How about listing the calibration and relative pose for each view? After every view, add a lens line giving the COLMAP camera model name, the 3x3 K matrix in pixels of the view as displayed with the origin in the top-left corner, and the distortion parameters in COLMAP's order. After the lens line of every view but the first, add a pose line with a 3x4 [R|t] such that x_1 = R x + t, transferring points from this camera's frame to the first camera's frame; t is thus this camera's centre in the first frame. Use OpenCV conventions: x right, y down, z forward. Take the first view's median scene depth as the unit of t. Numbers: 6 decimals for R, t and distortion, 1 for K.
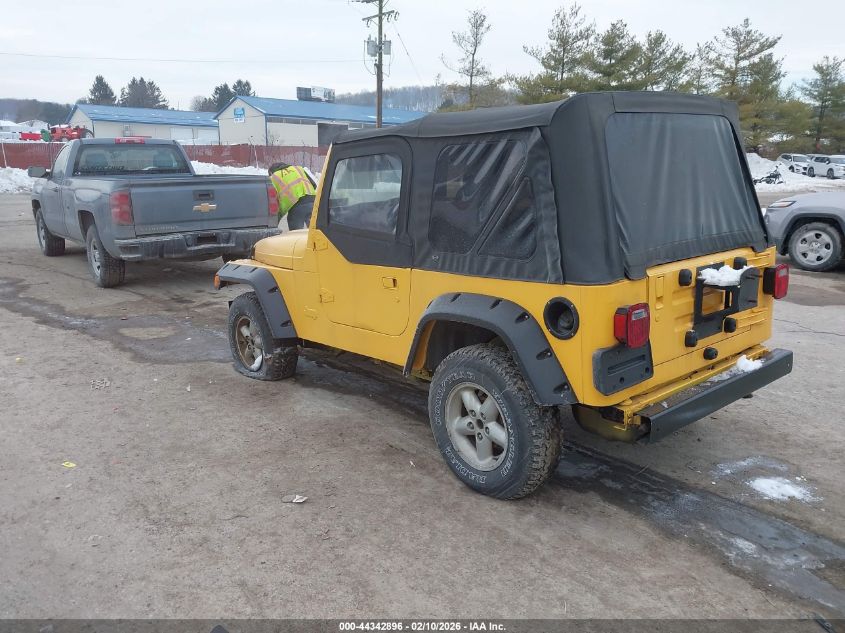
lens RADIAL K [[688.2, 0, 422.5], [0, 688.2, 316.5], [0, 0, 1]] dist [0.004878, 0.002954]
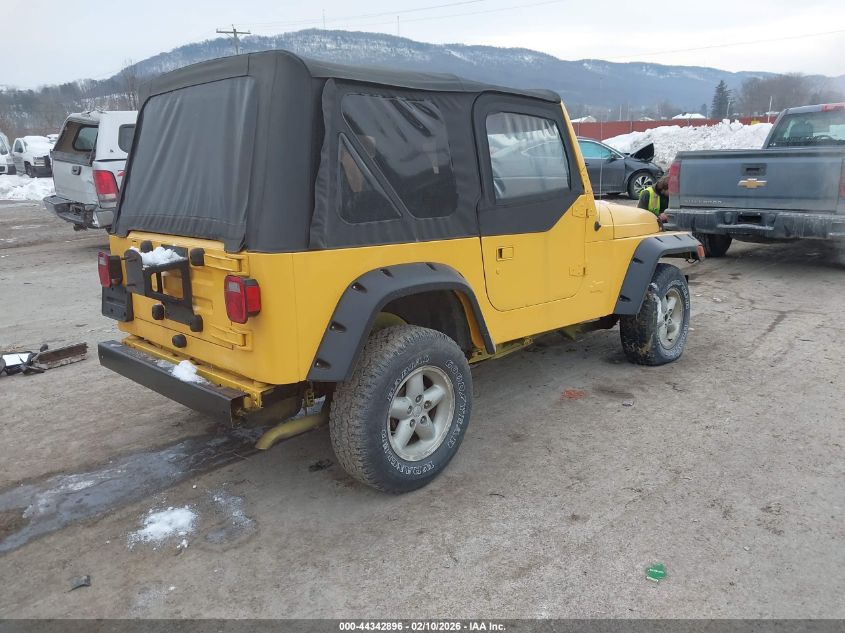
lens RADIAL K [[688.2, 0, 422.5], [0, 688.2, 316.5], [0, 0, 1]] dist [0.004878, 0.002954]
pose [[0.068053, 0.237416, -0.969021, 1.257494], [-0.195885, 0.955548, 0.220358, -0.235119], [0.978263, 0.174820, 0.111534, 1.131209]]
